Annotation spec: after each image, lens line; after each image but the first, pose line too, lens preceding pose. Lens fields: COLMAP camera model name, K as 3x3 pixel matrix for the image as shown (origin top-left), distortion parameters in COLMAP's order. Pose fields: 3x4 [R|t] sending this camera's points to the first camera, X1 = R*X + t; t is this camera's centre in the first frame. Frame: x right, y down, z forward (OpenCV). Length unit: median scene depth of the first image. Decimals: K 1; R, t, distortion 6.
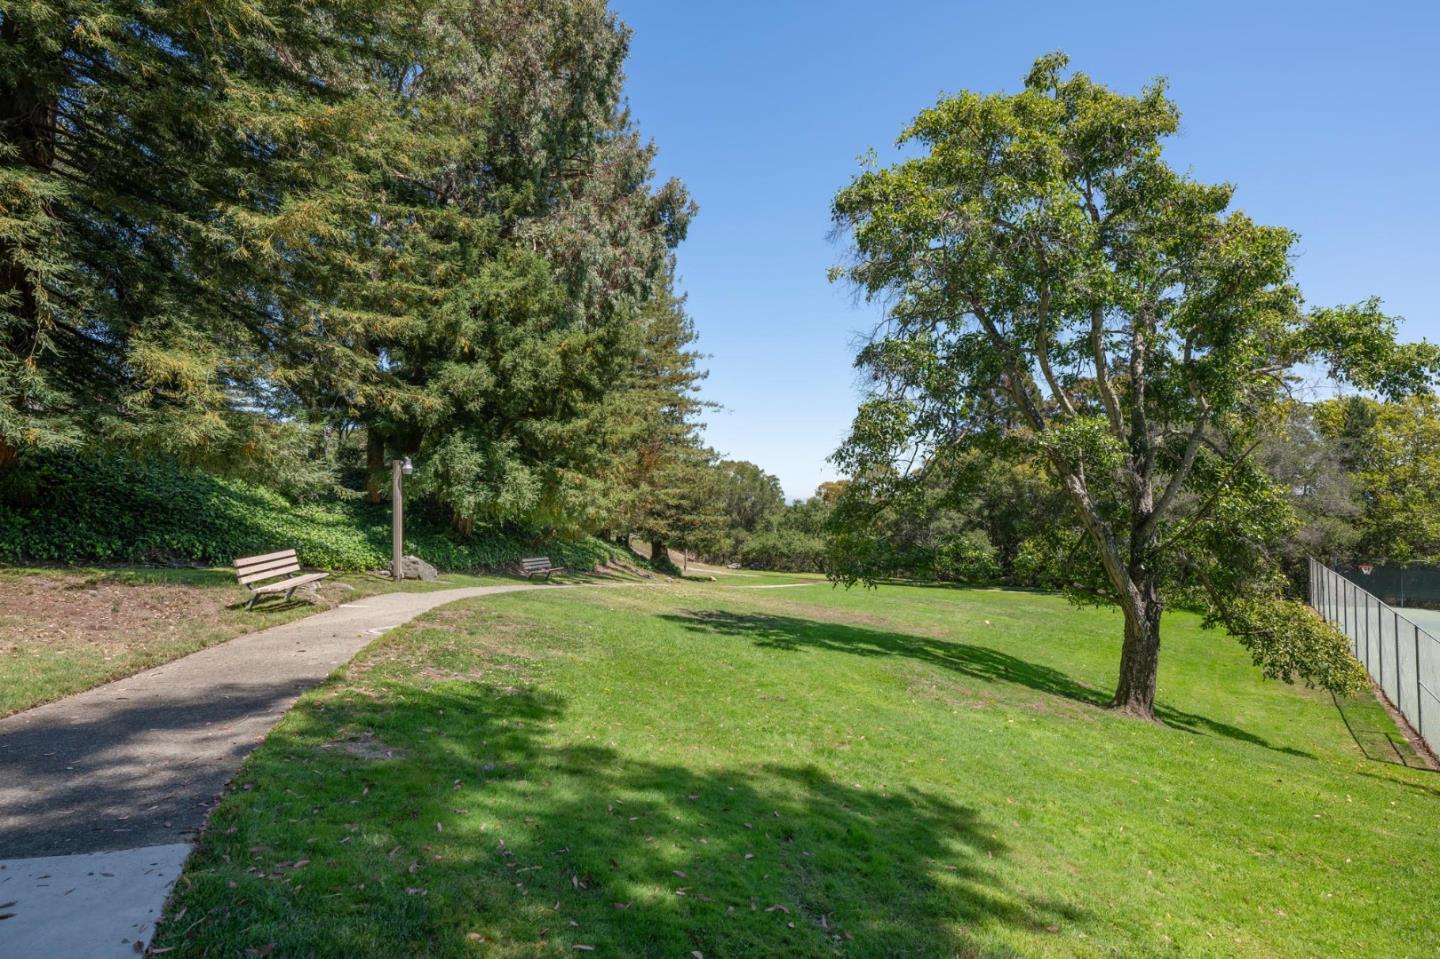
lens RADIAL K [[580.3, 0, 711.6], [0, 580.3, 459.8], [0, 0, 1]] dist [0.000780, 0.000106]
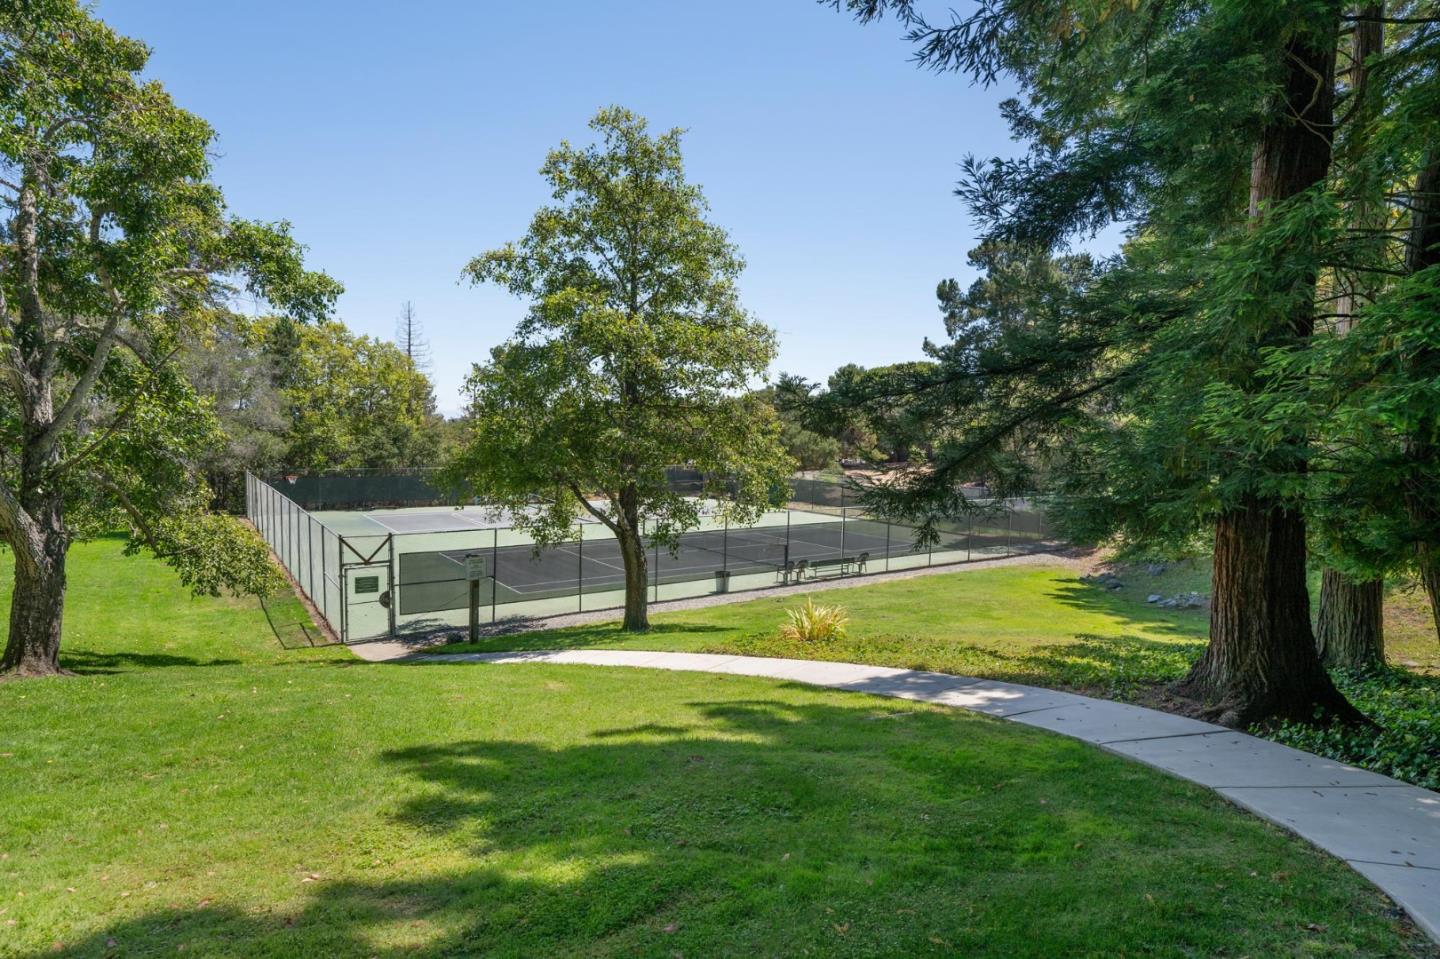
lens RADIAL K [[690.0, 0, 681.3], [0, 690.0, 469.9], [0, 0, 1]] dist [0.001797, 0.000329]
pose [[0.453501, -0.034789, 0.890577, 0.307218], [-0.058302, 0.995940, 0.068593, 0.040034], [-0.889347, -0.083029, 0.449631, -0.224363]]
